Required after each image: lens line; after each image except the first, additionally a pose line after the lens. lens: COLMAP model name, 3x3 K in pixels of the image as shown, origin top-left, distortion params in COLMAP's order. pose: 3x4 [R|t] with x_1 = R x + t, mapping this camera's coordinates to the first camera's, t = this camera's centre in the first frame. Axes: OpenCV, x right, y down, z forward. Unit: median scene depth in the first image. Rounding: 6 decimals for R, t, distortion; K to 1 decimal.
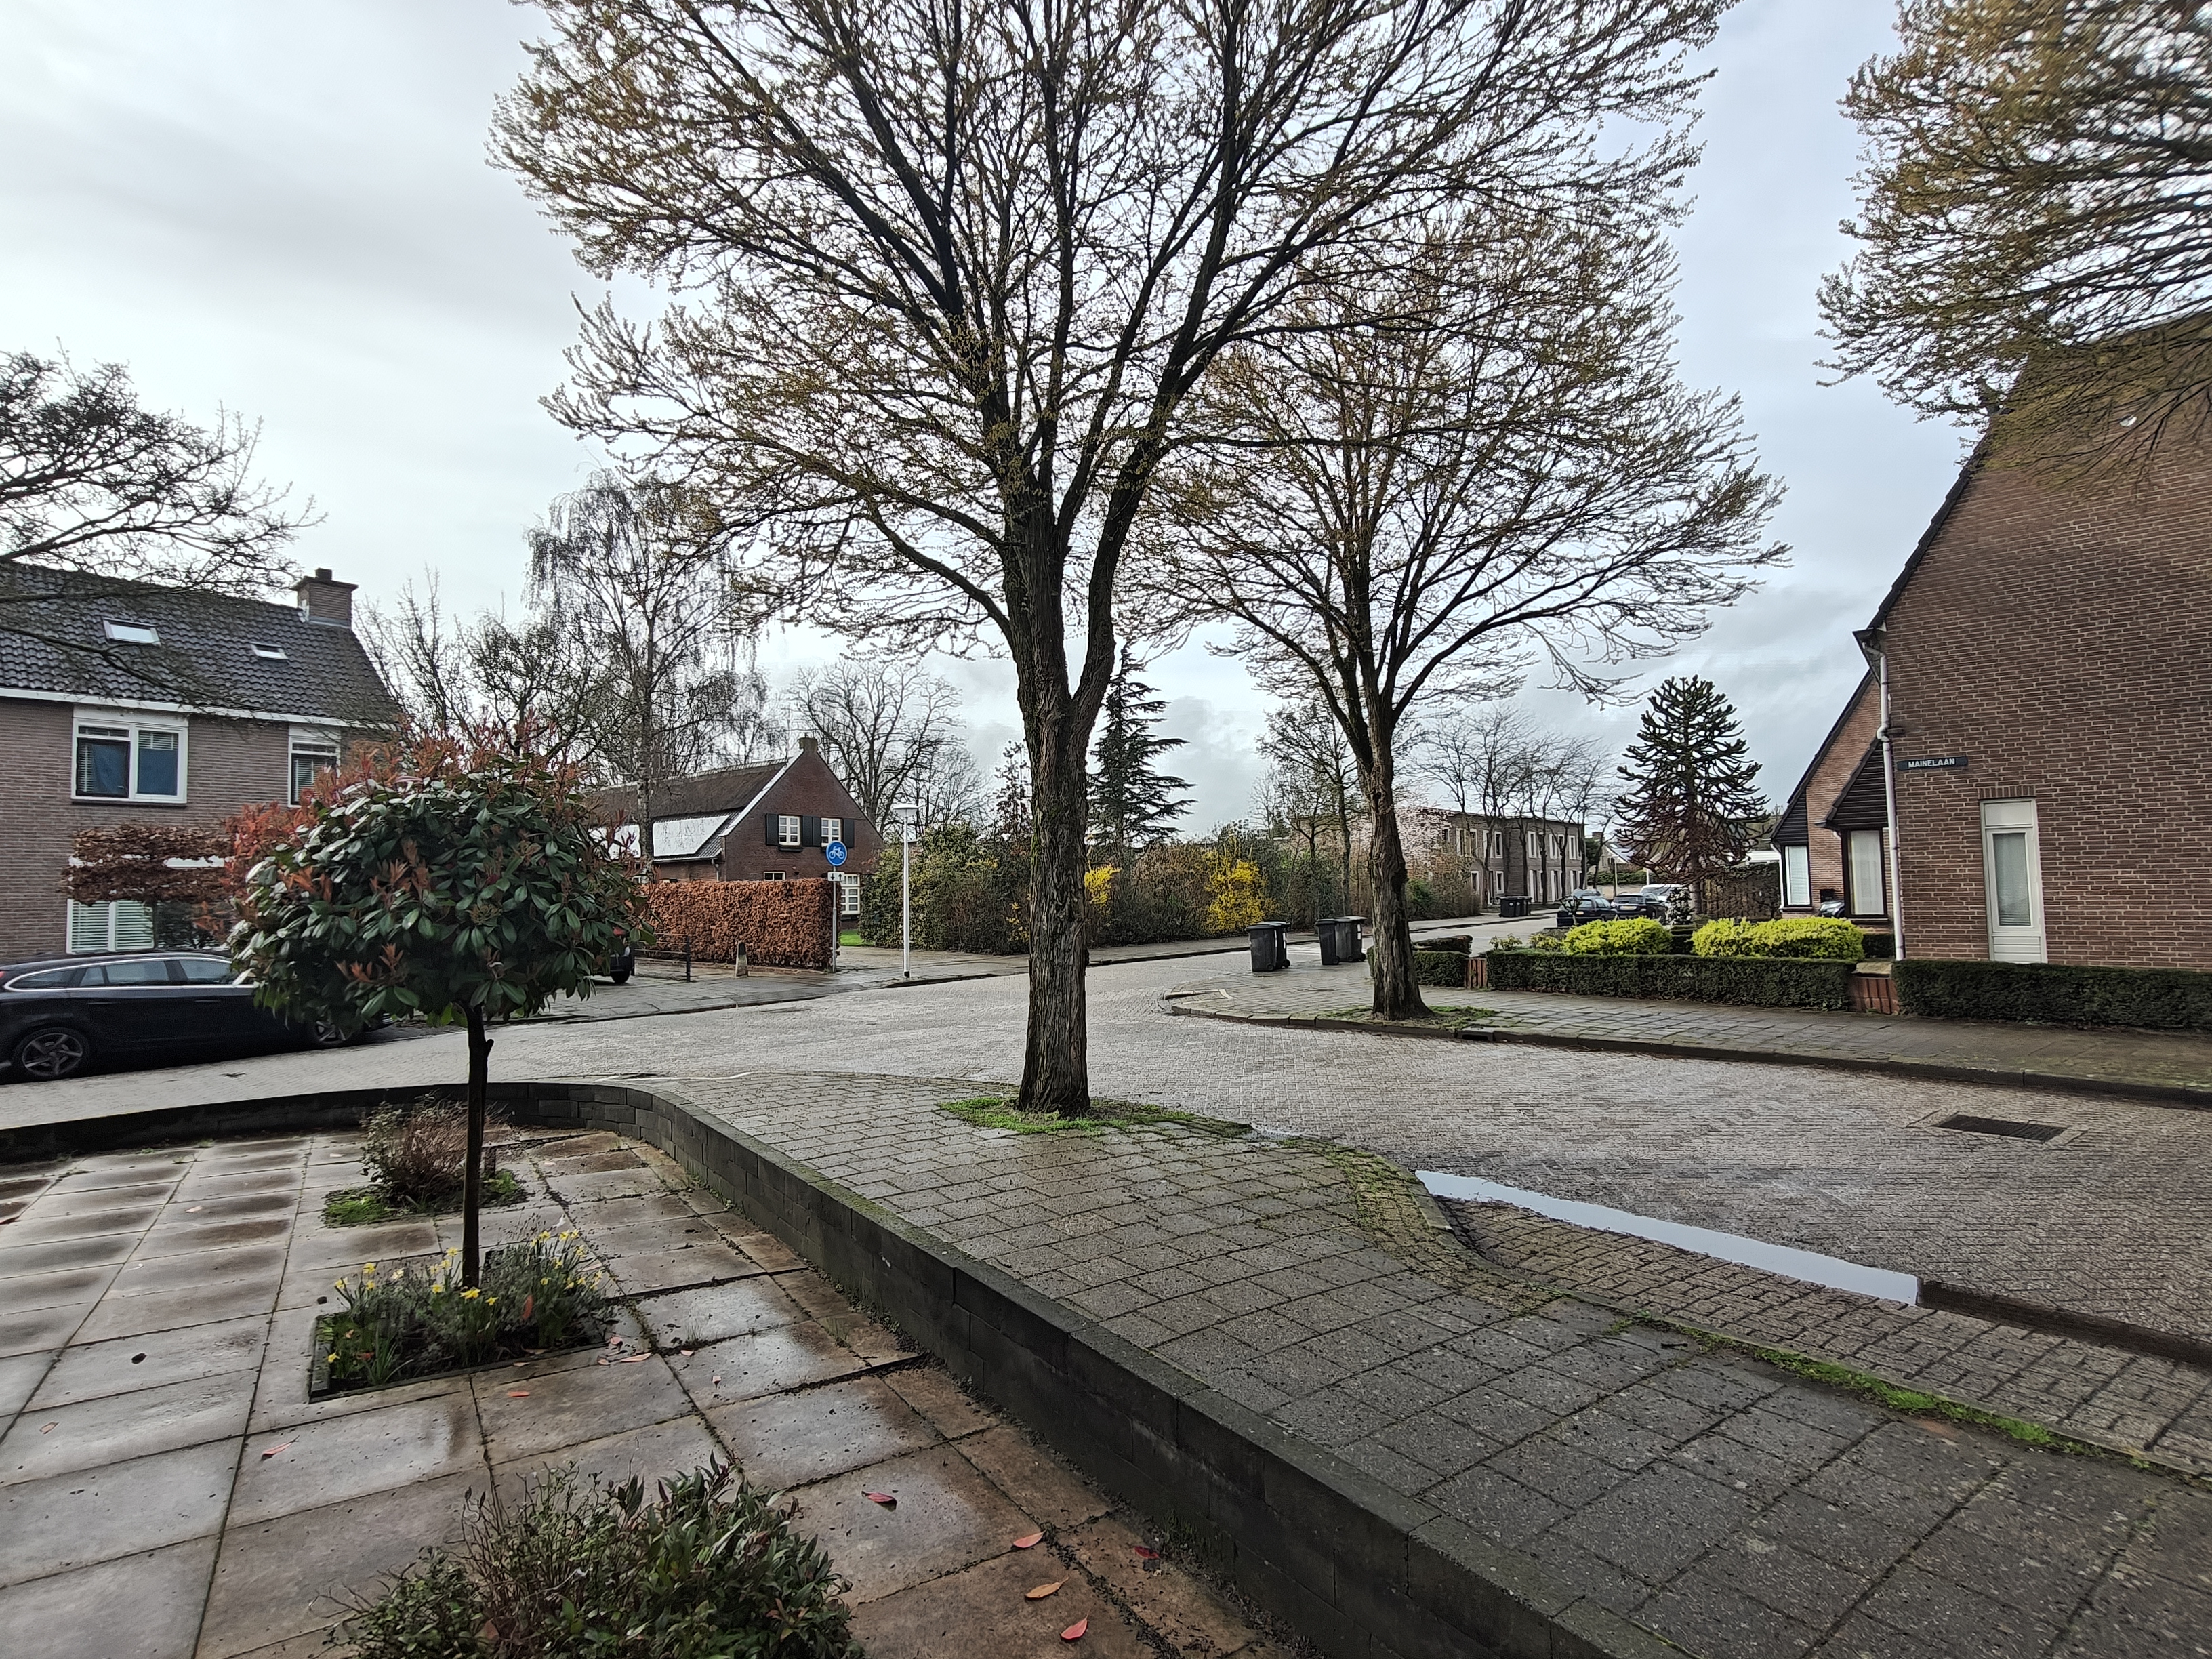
lens RADIAL K [[1046.9, 0, 1088.9], [0, 1046.9, 834.0], [0, 0, 1]] dist [0.001741, 0.002964]
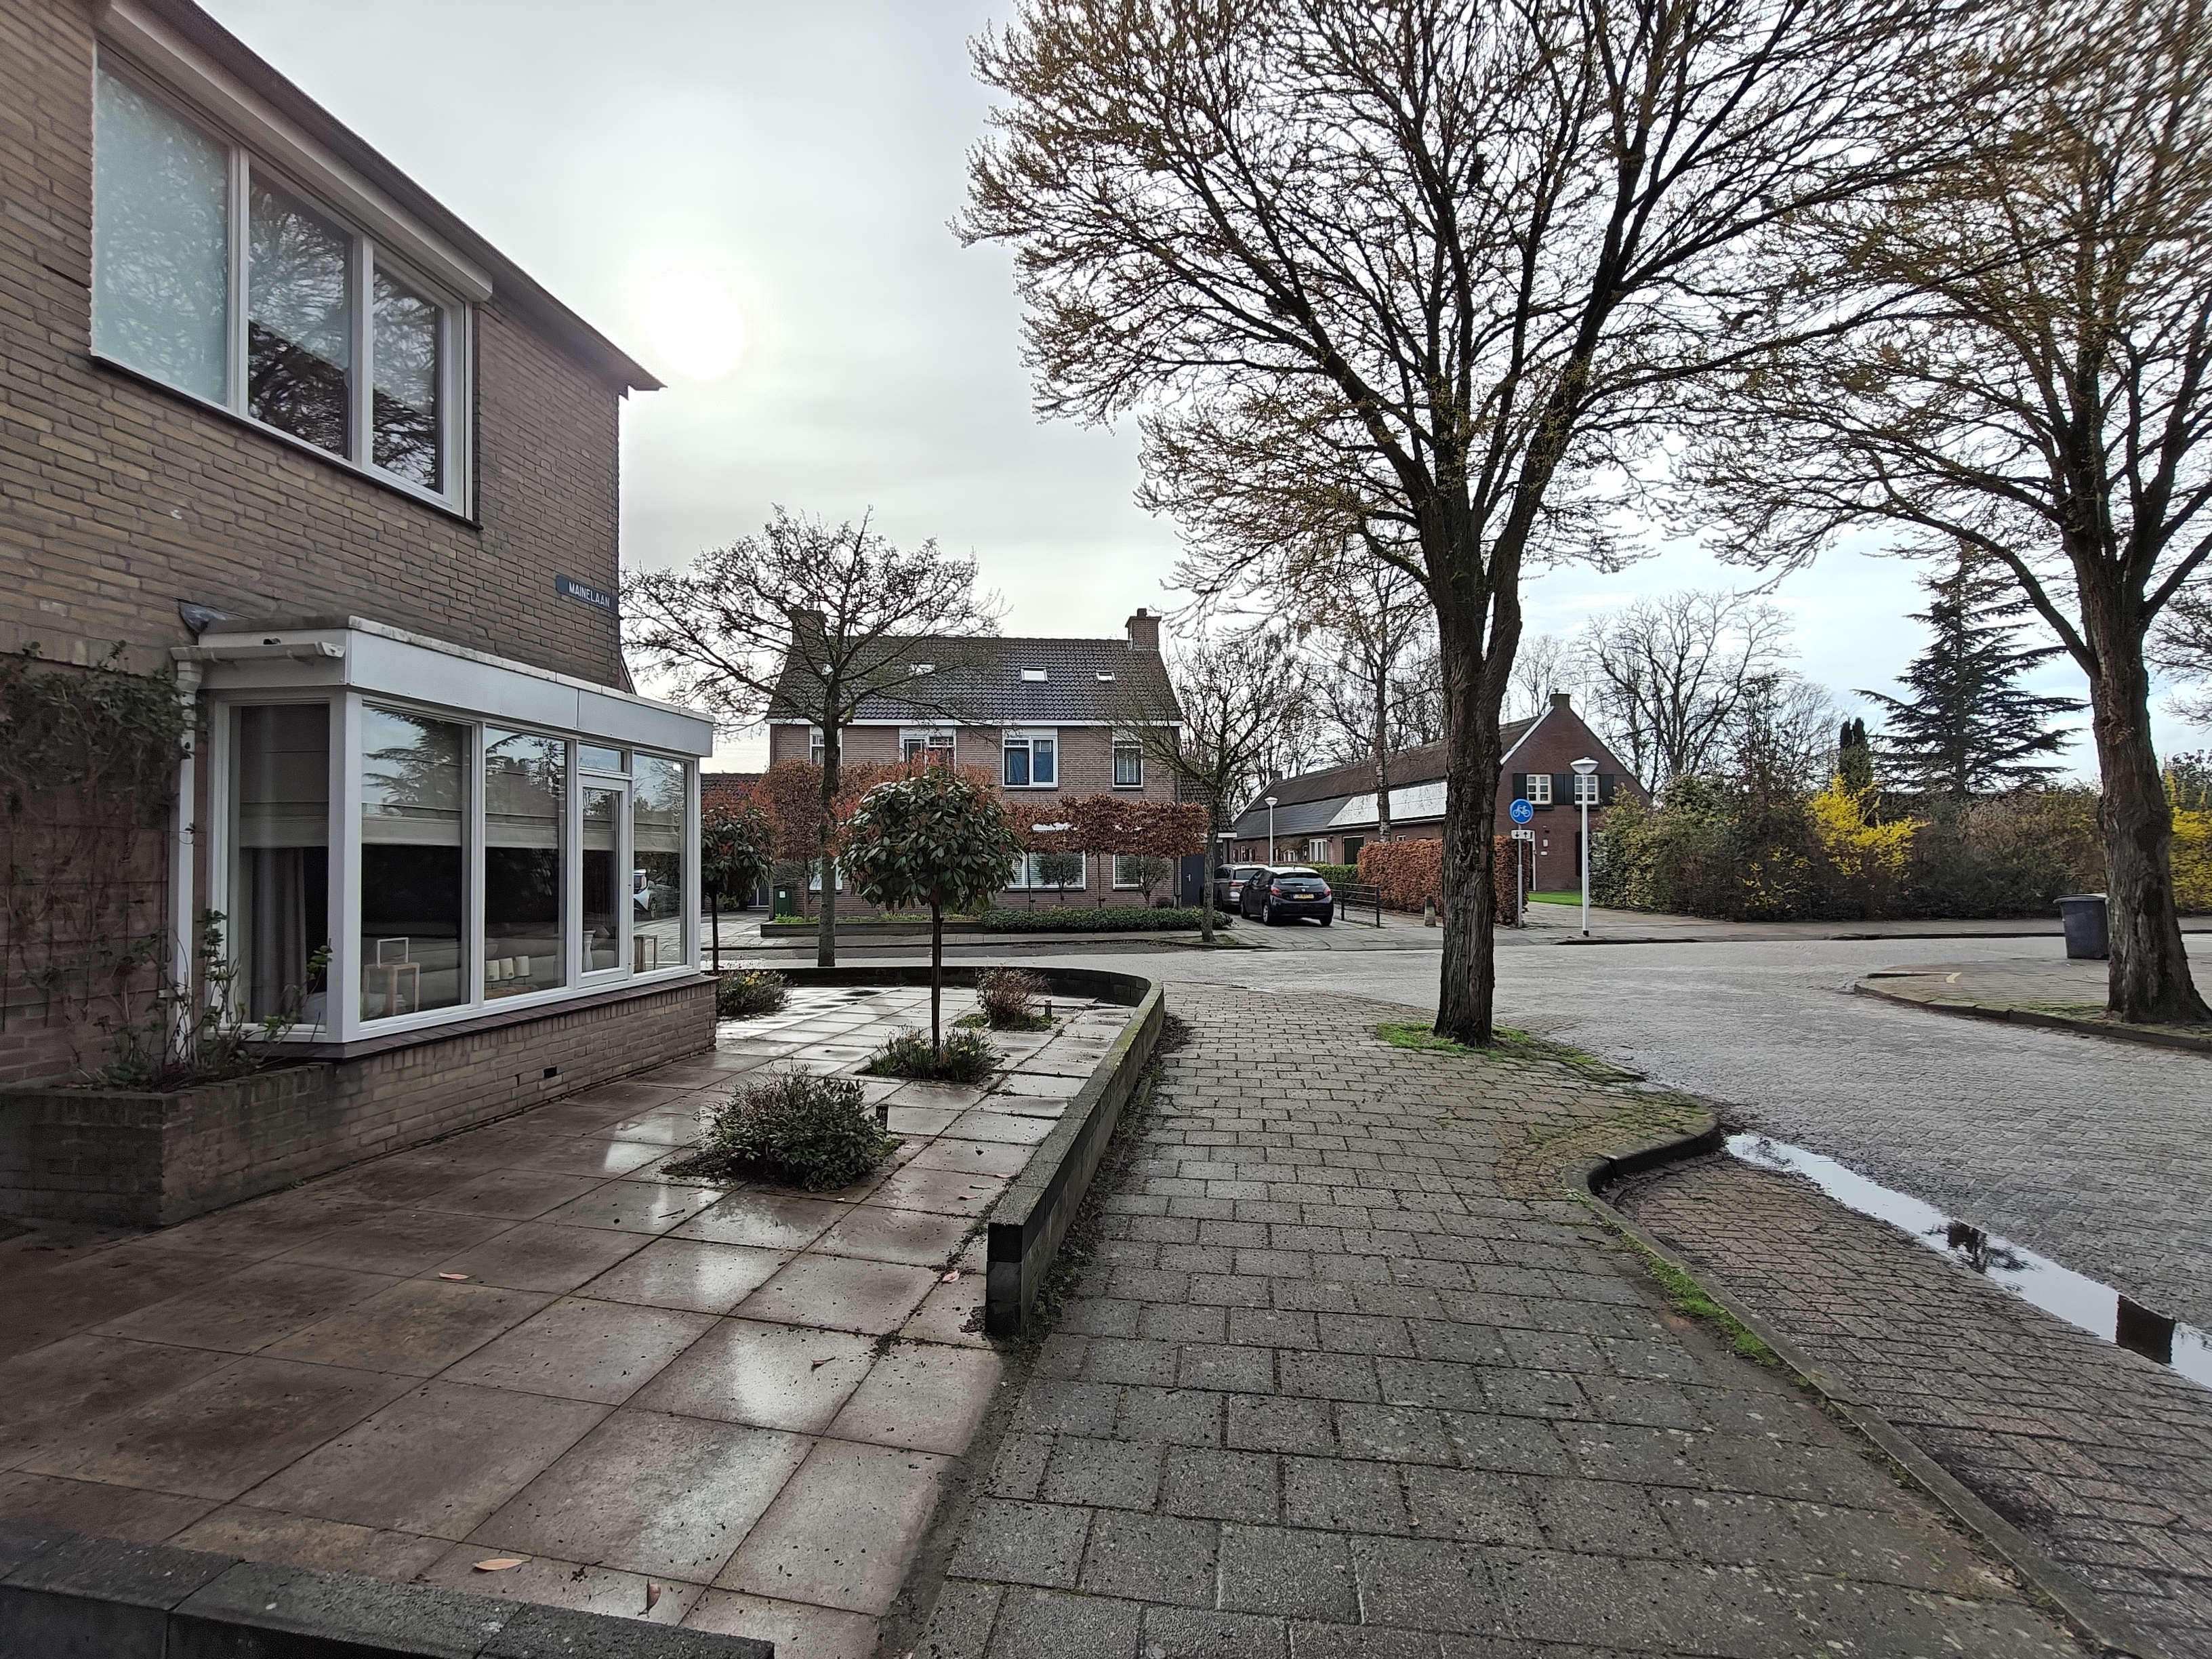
lens RADIAL K [[1046.9, 0, 1087.0], [0, 1046.9, 849.0], [0, 0, 1]] dist [0.001741, 0.002964]
pose [[0.717275, 0.004599, -0.696775, 0.195313], [0.031756, 0.998723, 0.039282, 0.001155], [0.696066, -0.050303, 0.716214, -0.033359]]
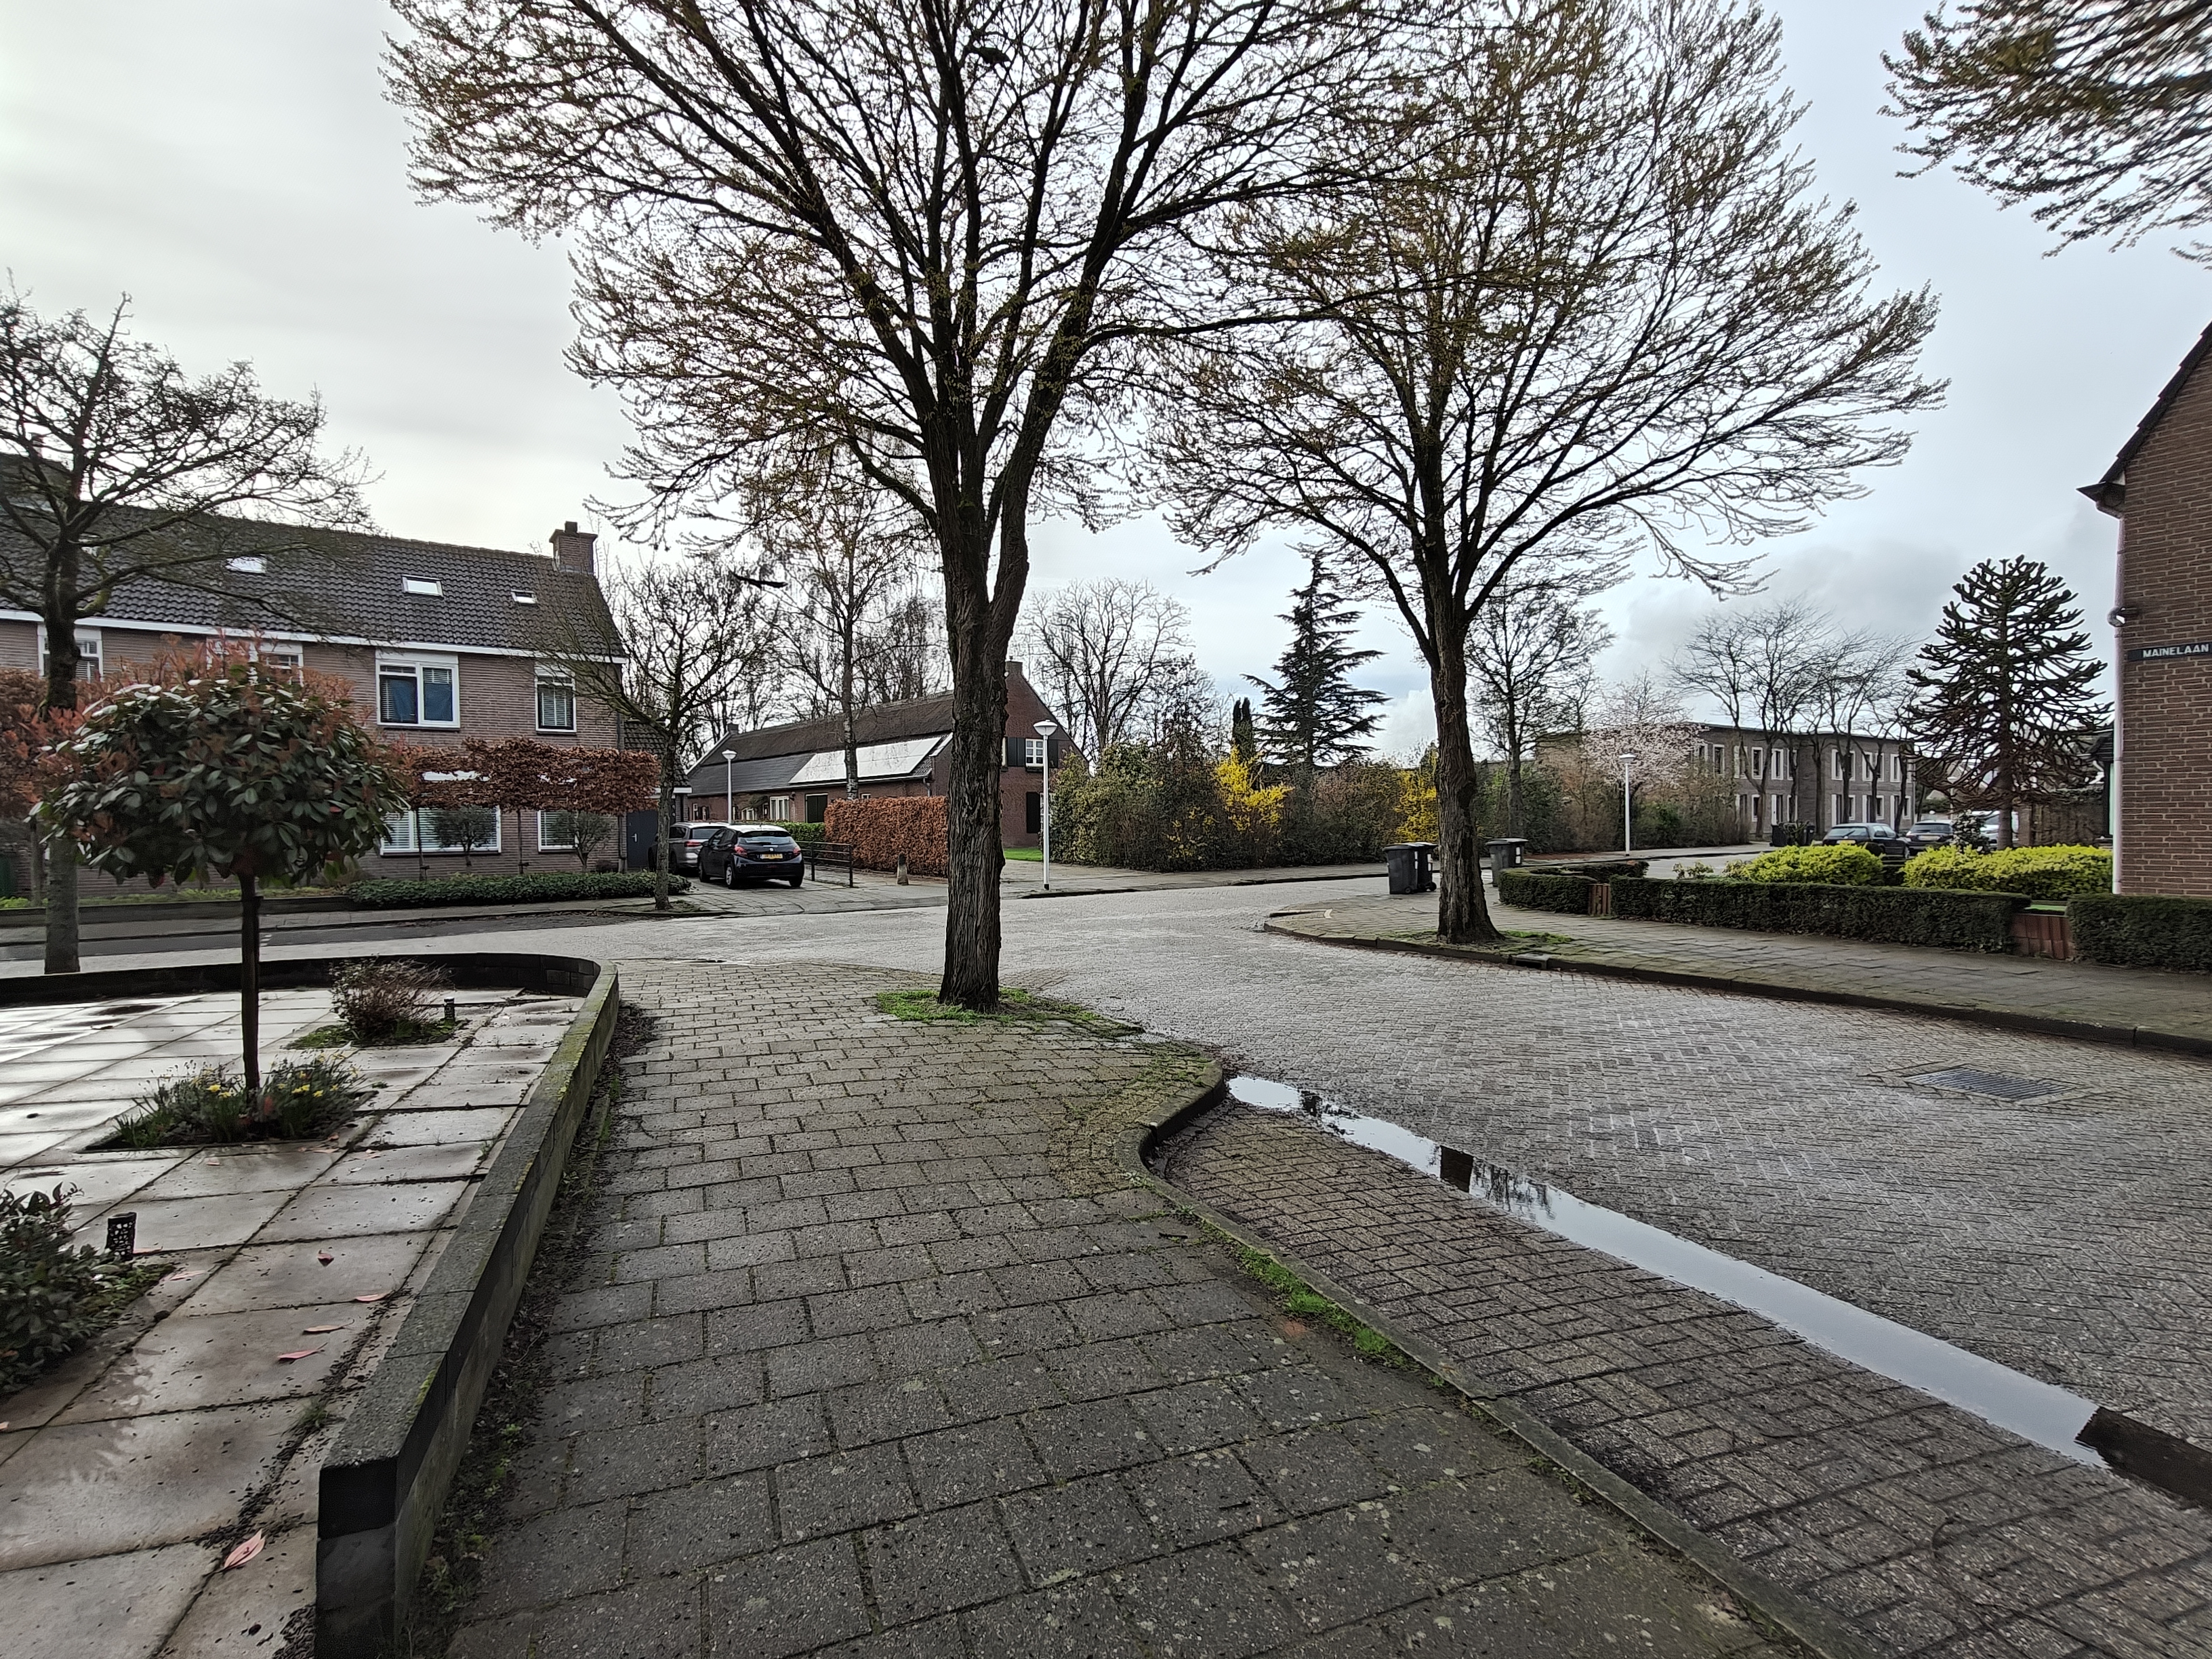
lens RADIAL K [[1046.9, 0, 1096.8], [0, 1046.9, 848.7], [0, 0, 1]] dist [0.001741, 0.002964]
pose [[0.967931, 0.019022, -0.250494, 0.149920], [0.002892, 0.996219, 0.086825, 0.006802], [0.251199, -0.084765, 0.964217, 0.010559]]
